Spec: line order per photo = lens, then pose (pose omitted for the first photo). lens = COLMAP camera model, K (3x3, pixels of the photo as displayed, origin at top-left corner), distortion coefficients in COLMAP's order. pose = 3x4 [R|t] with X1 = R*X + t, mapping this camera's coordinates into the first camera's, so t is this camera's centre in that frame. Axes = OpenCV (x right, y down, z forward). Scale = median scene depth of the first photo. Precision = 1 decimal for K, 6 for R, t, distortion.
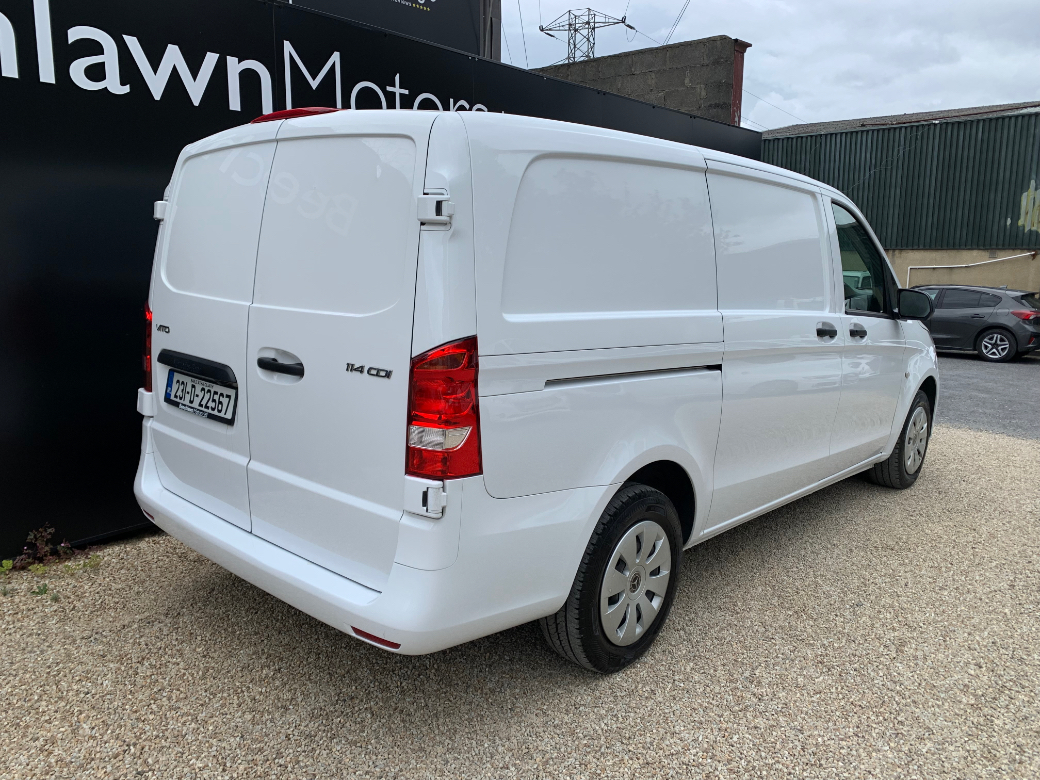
lens RADIAL K [[818.0, 0, 505.9], [0, 818.0, 391.4], [0, 0, 1]] dist [0.029179, -0.005412]
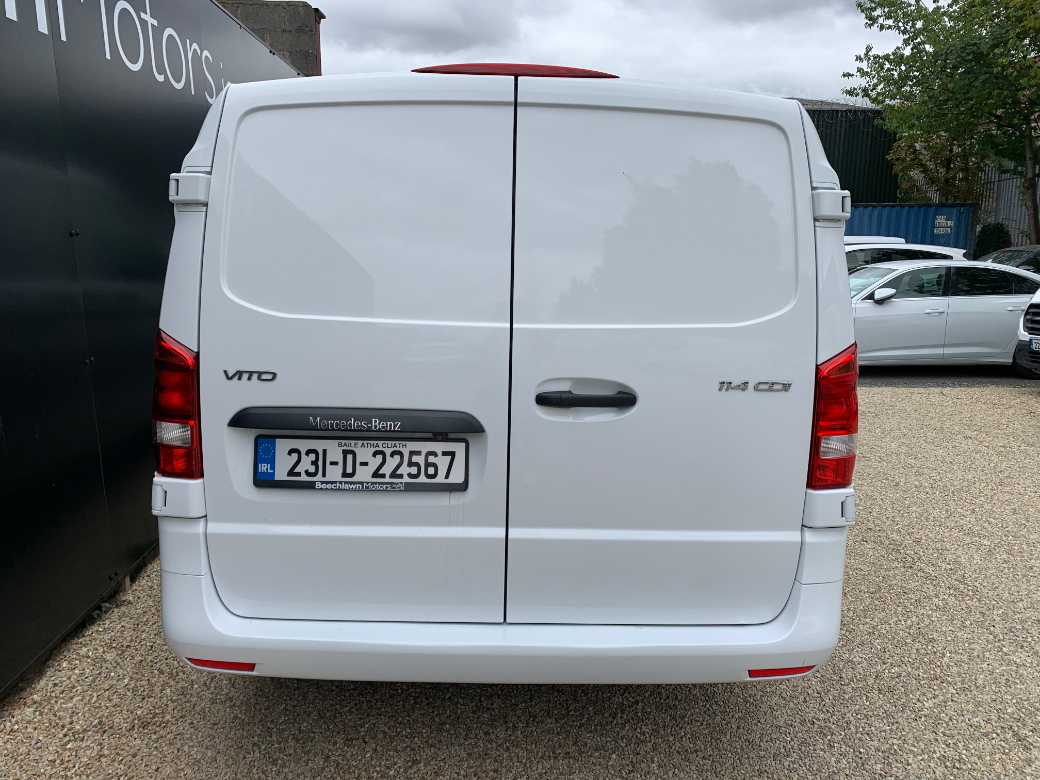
lens RADIAL K [[814.6, 0, 514.9], [0, 814.6, 391.0], [0, 0, 1]] dist [0.028790, -0.007282]
pose [[0.712421, -0.145204, 0.686565, -0.759909], [0.120757, 0.989131, 0.083891, -0.099591], [-0.691284, 0.023142, 0.722212, 0.416653]]
